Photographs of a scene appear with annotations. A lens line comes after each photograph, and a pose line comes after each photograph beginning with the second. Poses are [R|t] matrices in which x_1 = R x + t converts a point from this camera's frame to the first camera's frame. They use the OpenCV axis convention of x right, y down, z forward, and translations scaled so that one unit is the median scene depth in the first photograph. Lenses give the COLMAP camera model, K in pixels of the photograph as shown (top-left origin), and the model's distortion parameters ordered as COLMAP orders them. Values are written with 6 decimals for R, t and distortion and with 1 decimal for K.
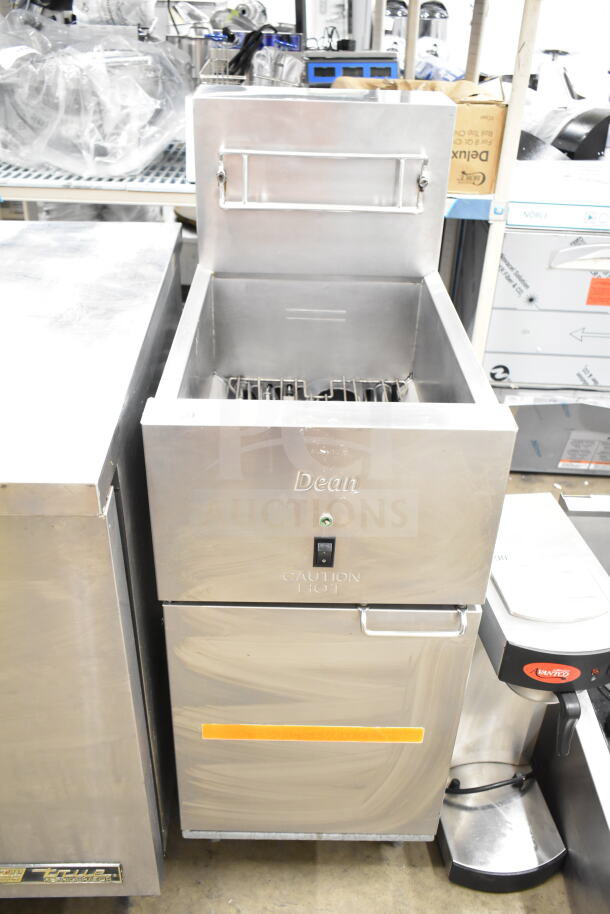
lens RADIAL K [[839.1, 0, 305.1], [0, 839.1, 458.8], [0, 0, 1]] dist [-0.025470, 0.000000]
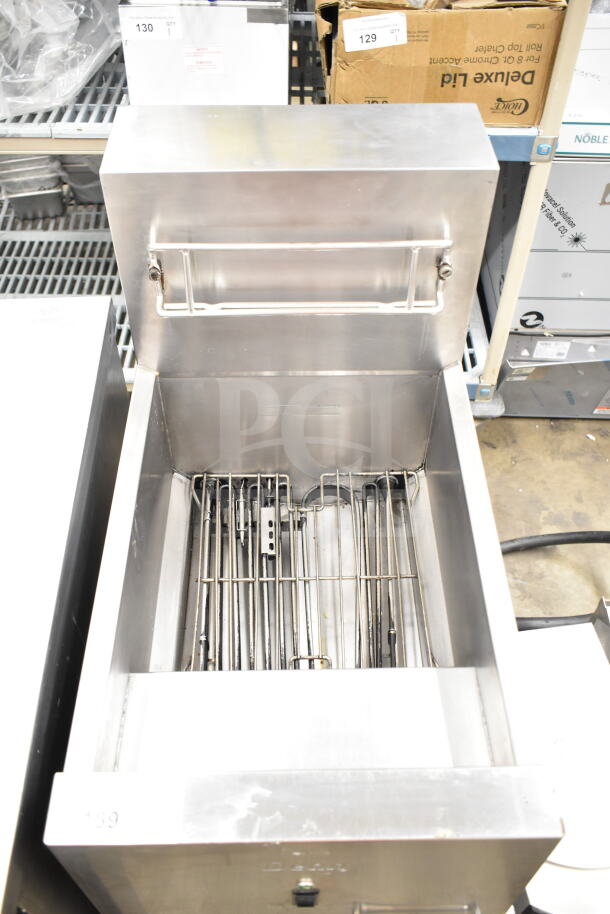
lens RADIAL K [[839.1, 0, 306.0], [0, 839.1, 456.0], [0, 0, 1]] dist [-0.025470, 0.000000]
pose [[0.999641, -0.020203, -0.017586, 0.023764], [0.024538, 0.953980, 0.298865, -0.267583], [0.010739, -0.299189, 0.954133, 0.194238]]
